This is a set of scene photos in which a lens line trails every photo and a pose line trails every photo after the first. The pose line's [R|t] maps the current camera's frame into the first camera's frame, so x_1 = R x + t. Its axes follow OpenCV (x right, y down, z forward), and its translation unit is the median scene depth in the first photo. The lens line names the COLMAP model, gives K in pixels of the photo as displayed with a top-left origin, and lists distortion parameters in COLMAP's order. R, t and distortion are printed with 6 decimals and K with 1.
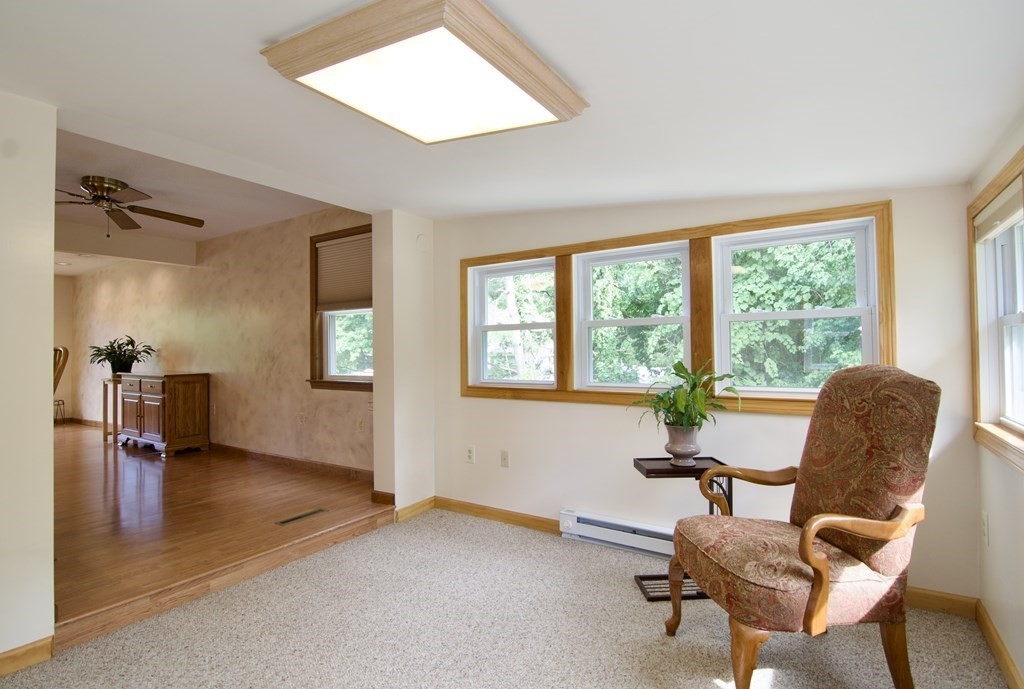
lens RADIAL K [[502.5, 0, 512.0], [0, 502.5, 344.5], [0, 0, 1]] dist [0.001490, 0.000083]
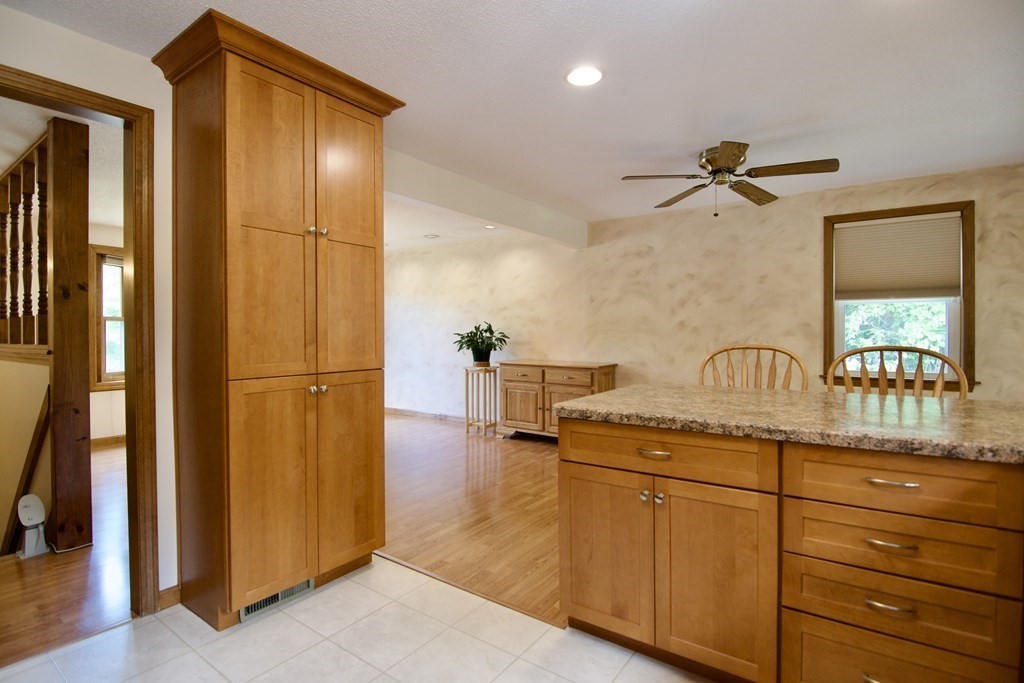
lens RADIAL K [[499.0, 0, 511.9], [0, 499.0, 339.5], [0, 0, 1]] dist [-0.021232, -0.000807]
pose [[0.999390, 0.006295, -0.034353, -0.777146], [-0.005230, 0.999506, 0.030984, -0.015881], [0.034531, -0.030786, 0.998929, 0.077126]]
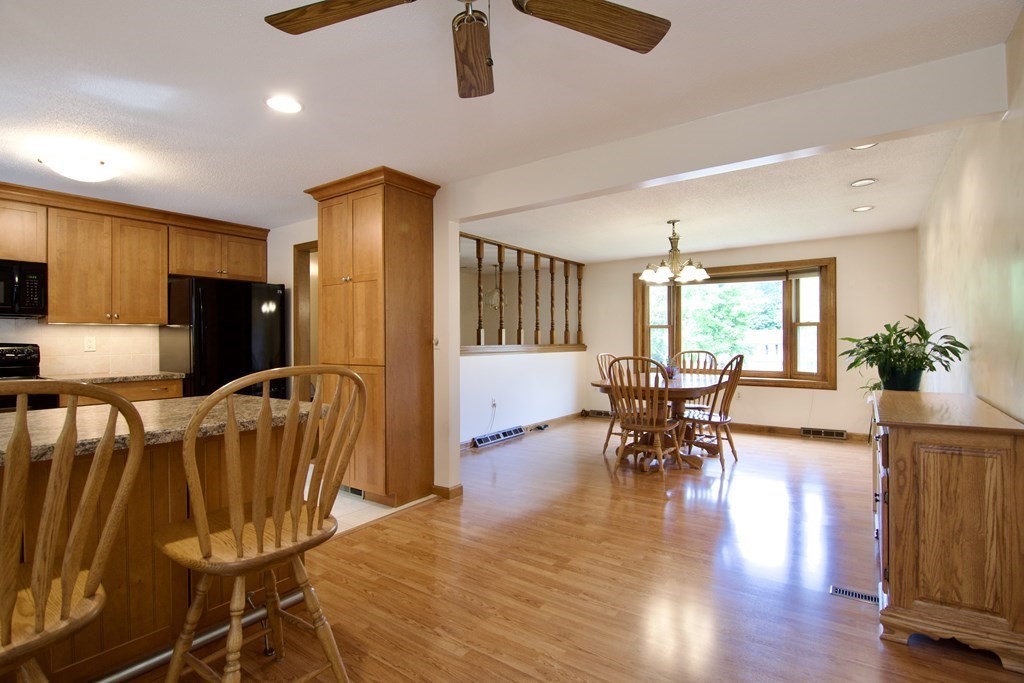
lens RADIAL K [[490.2, 0, 512.0], [0, 490.2, 341.5], [0, 0, 1]] dist [-0.021933, -0.000010]
pose [[-0.032128, 0.013911, -0.999387, -0.307709], [0.024570, 0.999612, 0.013125, -0.009306], [0.999182, -0.024133, -0.032457, 0.703898]]
